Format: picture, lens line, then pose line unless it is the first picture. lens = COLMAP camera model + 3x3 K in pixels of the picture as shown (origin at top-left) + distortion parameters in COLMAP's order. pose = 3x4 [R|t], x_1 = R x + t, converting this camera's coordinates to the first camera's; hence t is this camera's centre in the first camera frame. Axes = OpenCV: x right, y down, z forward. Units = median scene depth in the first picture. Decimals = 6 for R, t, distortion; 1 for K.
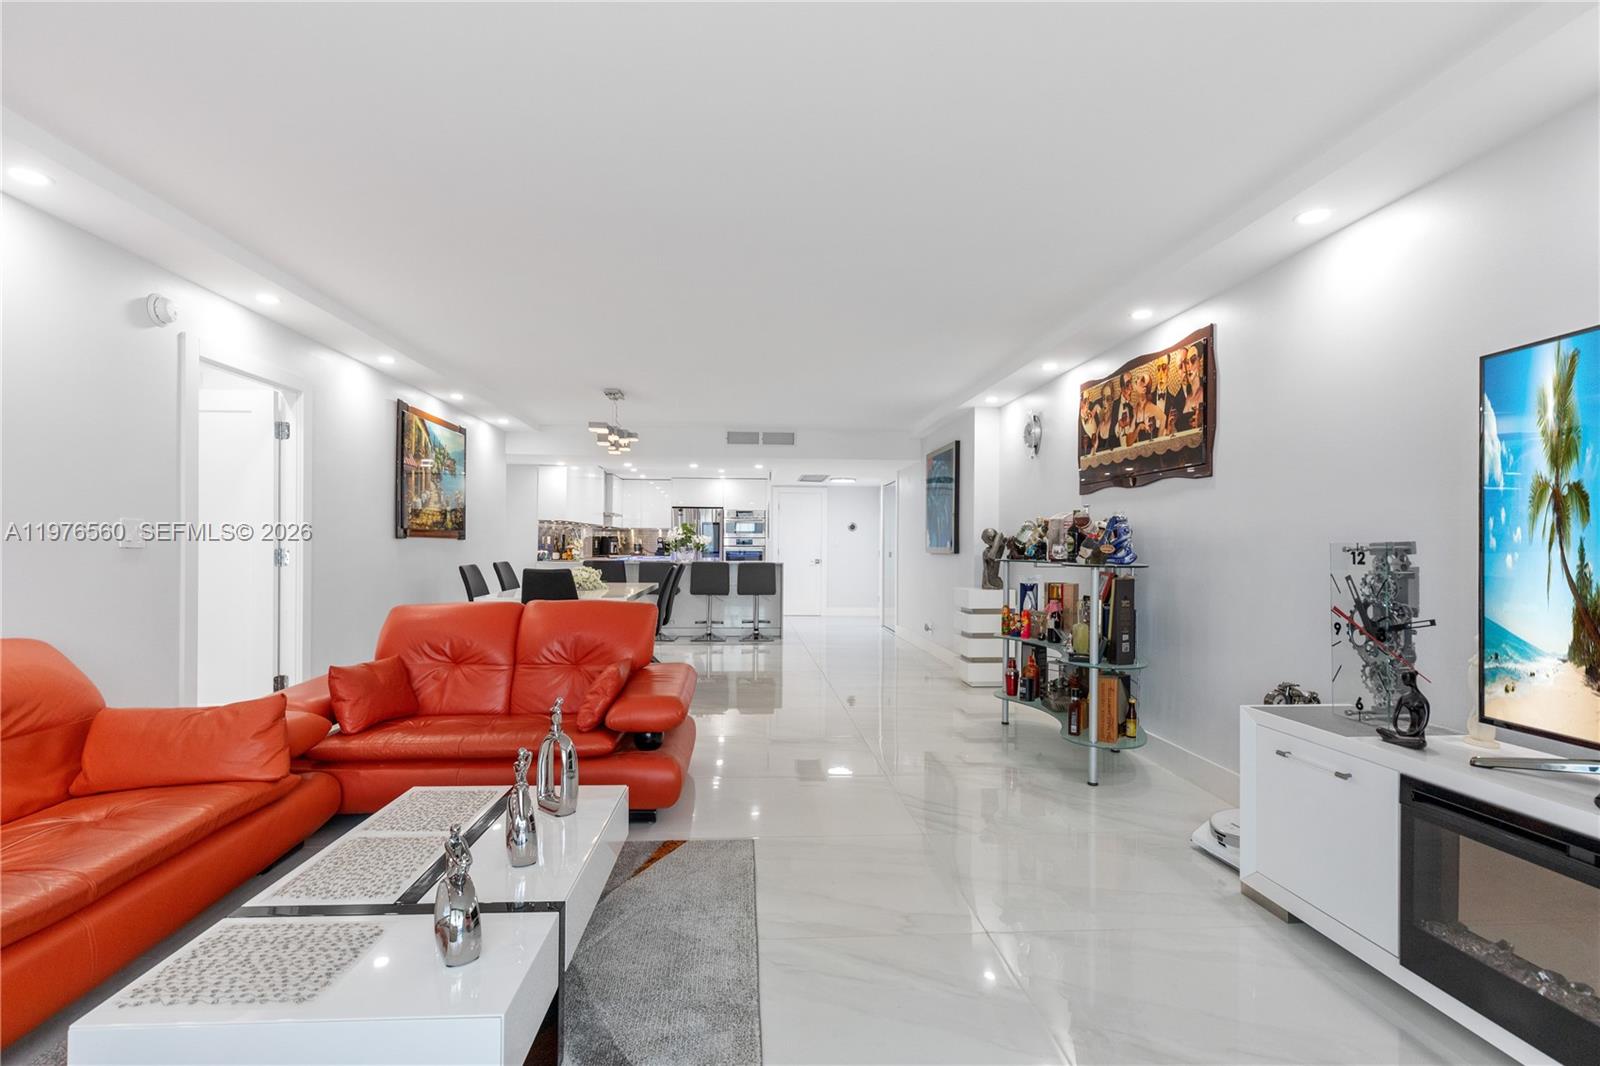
lens RADIAL K [[728.0, 0, 790.6], [0, 728.0, 549.5], [0, 0, 1]] dist [0.009799, -0.002170]
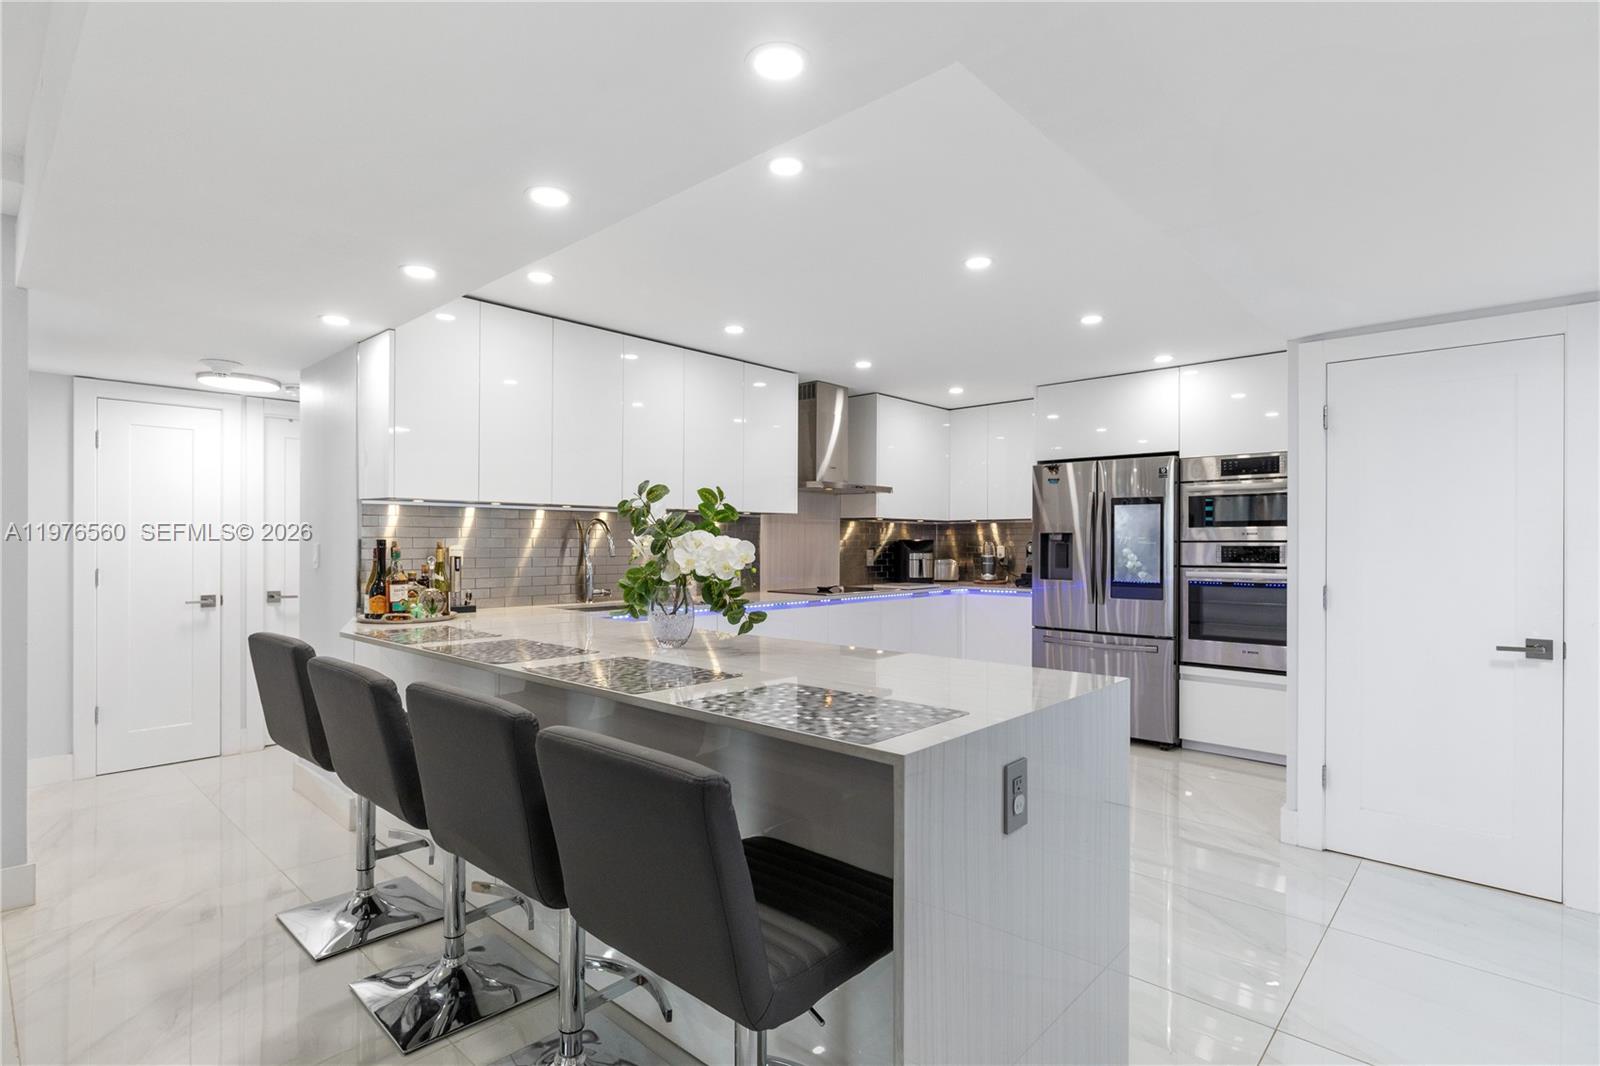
lens RADIAL K [[792.6, 0, 789.8], [0, 792.6, 544.5], [0, 0, 1]] dist [-0.002079, 0.003597]
pose [[0.678607, -0.004349, -0.734489, 0.167197], [-0.003742, 0.999949, -0.009379, -0.033436], [0.734492, 0.009113, 0.678556, 1.933002]]
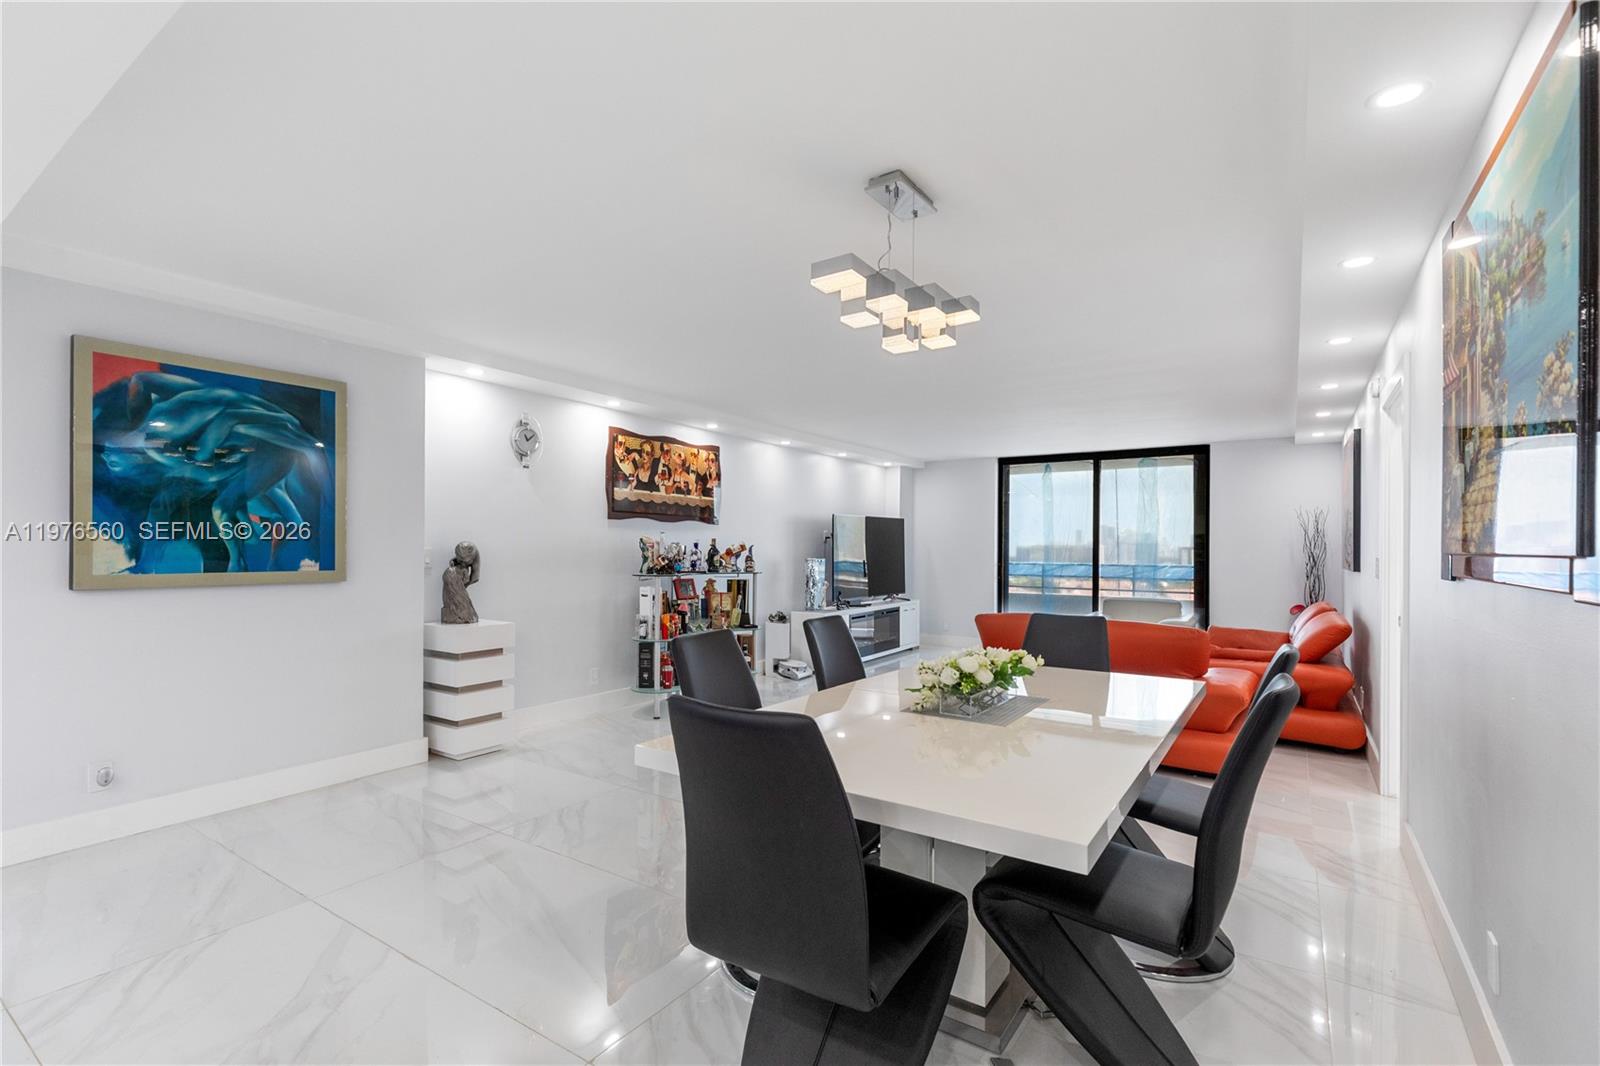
lens RADIAL K [[728.0, 0, 786.5], [0, 728.0, 546.6], [0, 0, 1]] dist [0.009799, -0.002170]
pose [[-0.782370, -0.007241, 0.622771, -0.668088], [-0.005648, 0.999974, 0.004532, -0.043268], [-0.622788, 0.000028, -0.782391, 2.057784]]
